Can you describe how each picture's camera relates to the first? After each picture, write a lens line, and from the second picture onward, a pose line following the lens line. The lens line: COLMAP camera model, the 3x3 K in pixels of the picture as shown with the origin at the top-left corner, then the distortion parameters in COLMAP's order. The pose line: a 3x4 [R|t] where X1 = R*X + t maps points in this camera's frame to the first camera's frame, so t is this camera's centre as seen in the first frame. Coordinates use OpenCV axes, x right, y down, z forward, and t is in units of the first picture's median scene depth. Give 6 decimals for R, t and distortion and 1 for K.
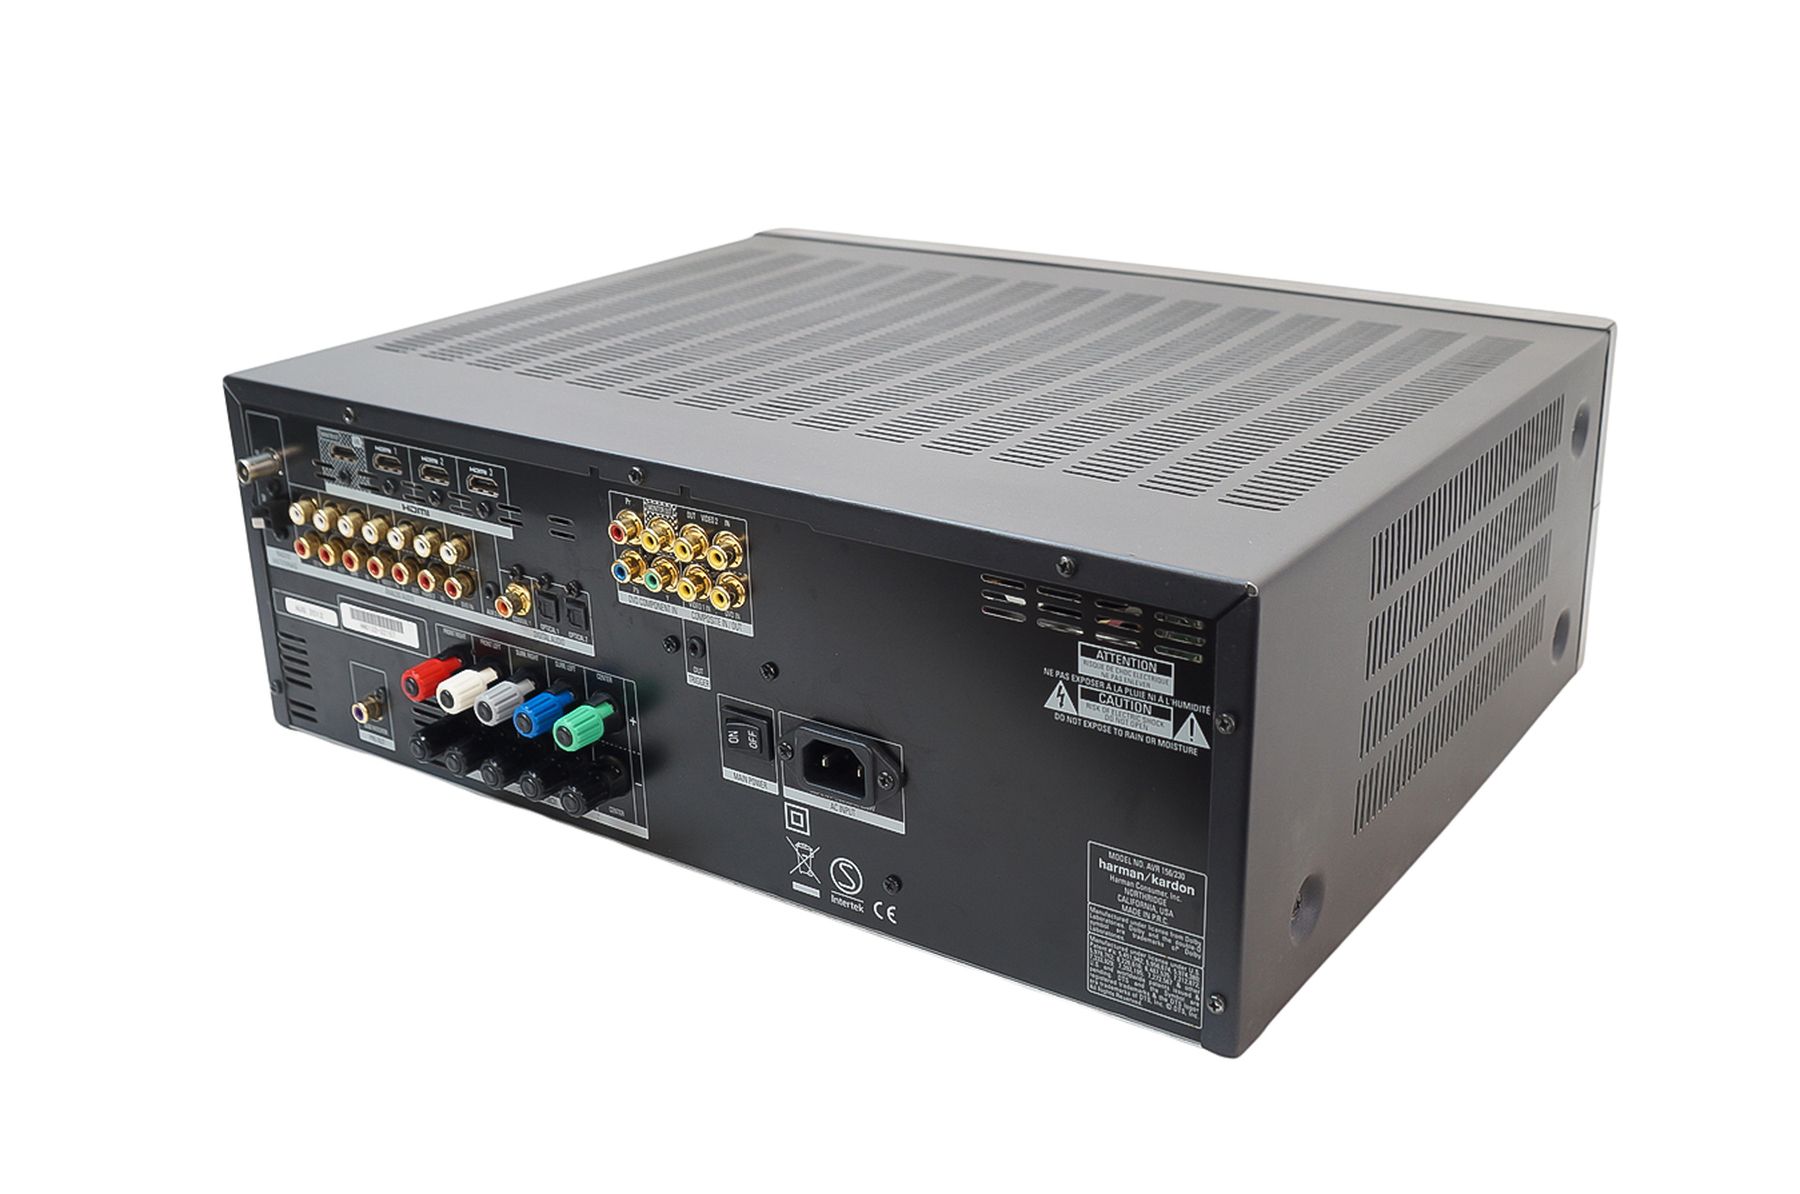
lens RADIAL K [[1962.9, 0, 900.0], [0, 1962.9, 597.0], [0, 0, 1]] dist [-0.054722, 0.008249]
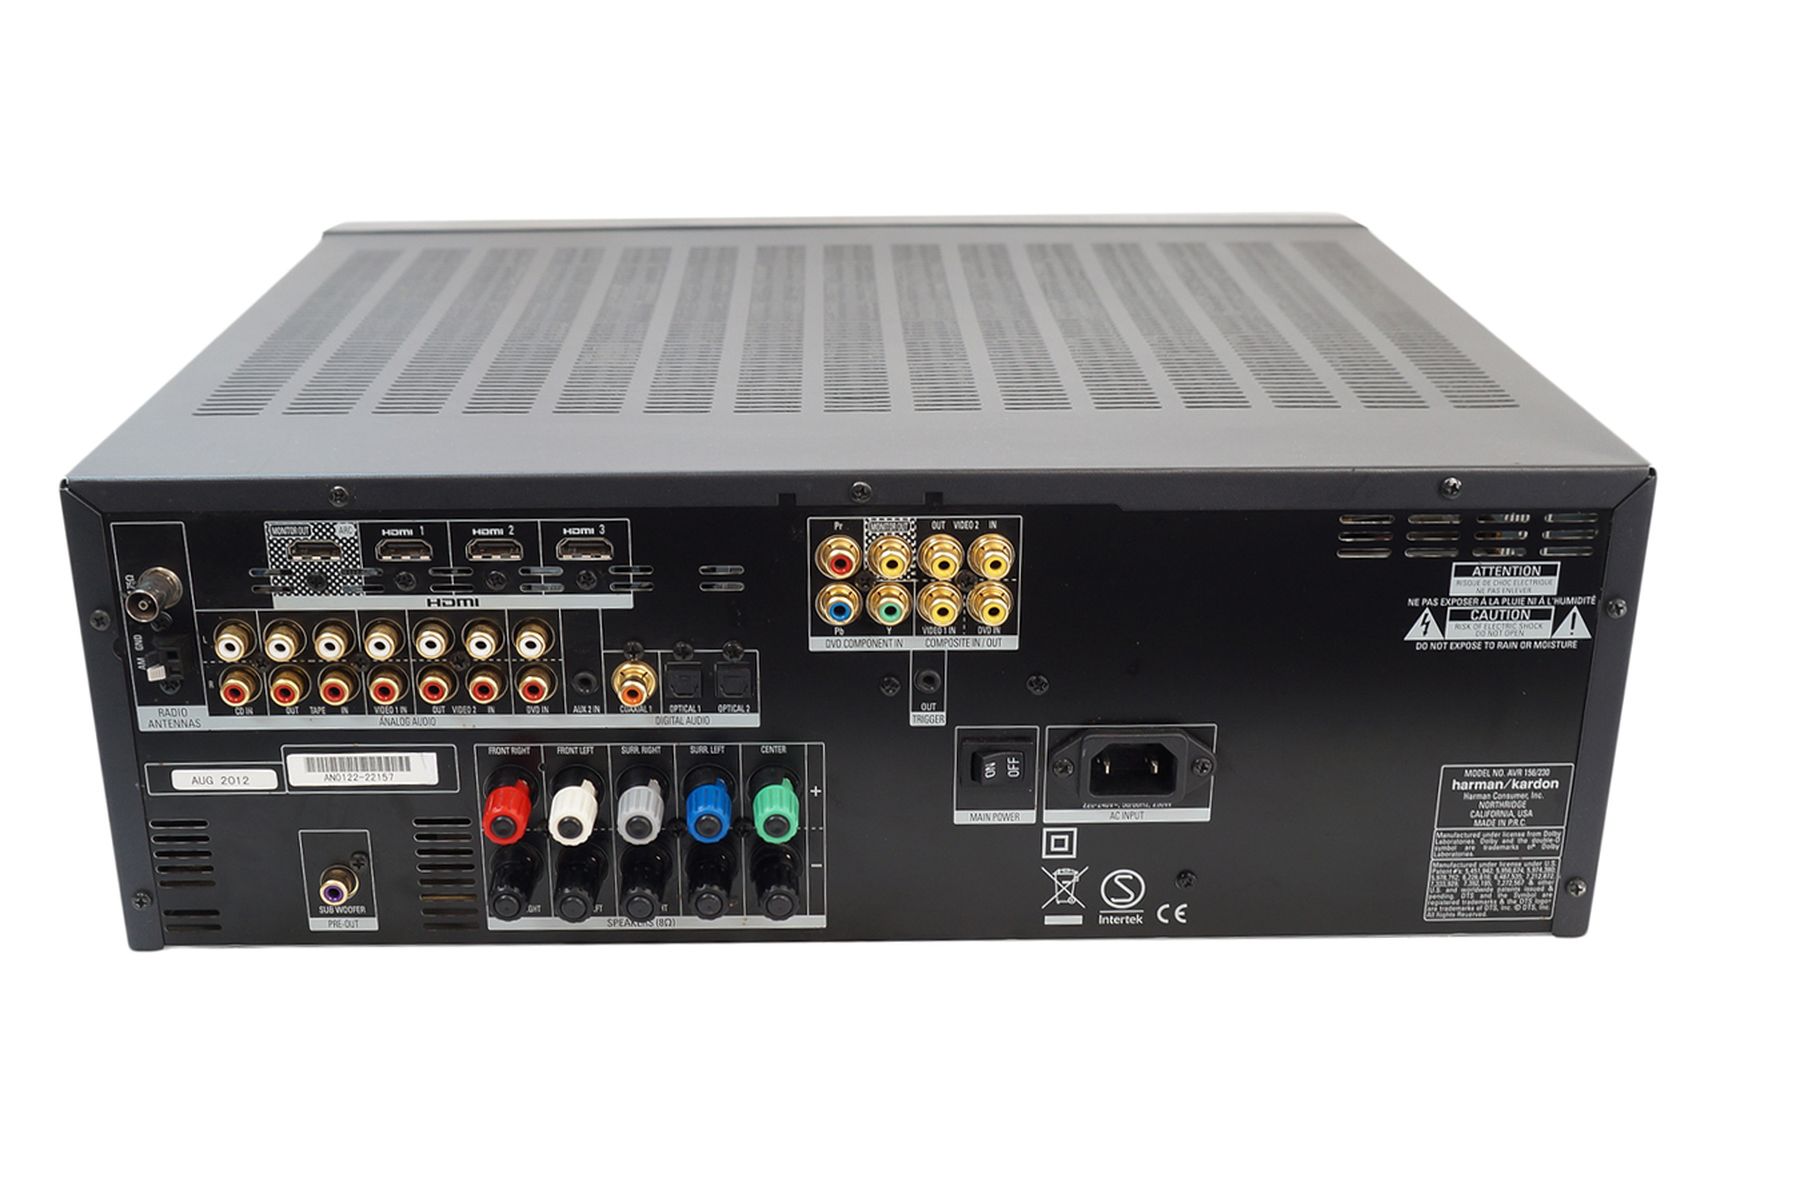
lens RADIAL K [[2091.7, 0, 900.0], [0, 2091.7, 597.0], [0, 0, 1]] dist [-0.055408, 0.025918]
pose [[0.810285, -0.199377, 0.551079, -0.671306], [0.198100, 0.978179, 0.062620, -0.076224], [-0.551539, 0.058429, 0.832100, 0.271997]]
